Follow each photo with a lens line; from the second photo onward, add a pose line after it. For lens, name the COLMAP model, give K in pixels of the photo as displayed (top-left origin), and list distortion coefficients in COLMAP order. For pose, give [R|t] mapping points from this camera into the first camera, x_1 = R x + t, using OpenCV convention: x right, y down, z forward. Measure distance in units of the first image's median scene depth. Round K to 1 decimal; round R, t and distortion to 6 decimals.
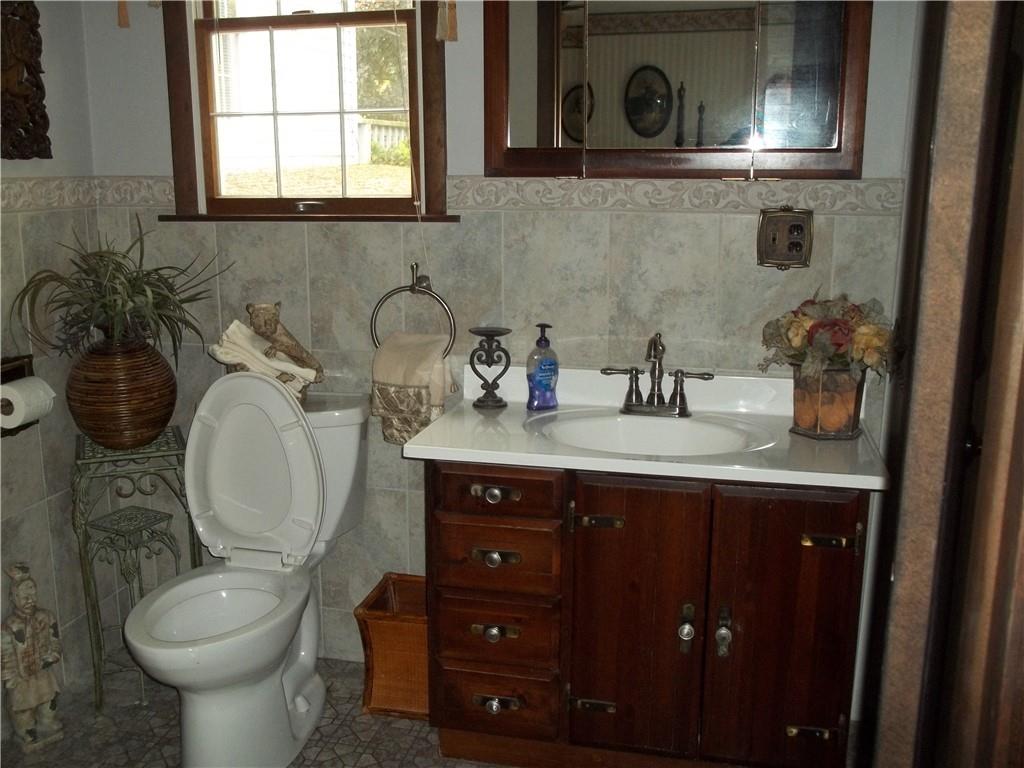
lens RADIAL K [[999.1, 0, 511.5], [0, 999.1, 388.8], [0, 0, 1]] dist [-0.033192, 0.000000]
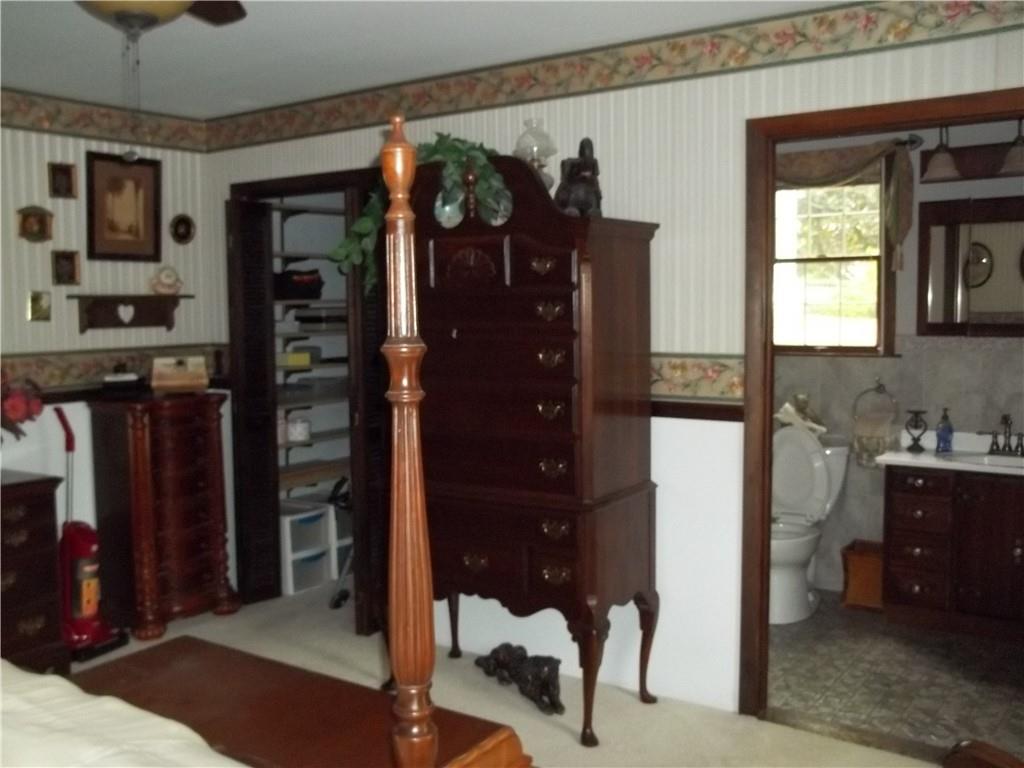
lens RADIAL K [[999.1, 0, 503.5], [0, 999.1, 381.7], [0, 0, 1]] dist [-0.033192, 0.000000]
pose [[0.925195, 0.018700, -0.379032, -0.034707], [-0.075637, 0.987832, -0.135891, 0.216385], [0.371879, 0.154394, 0.915352, -1.140958]]
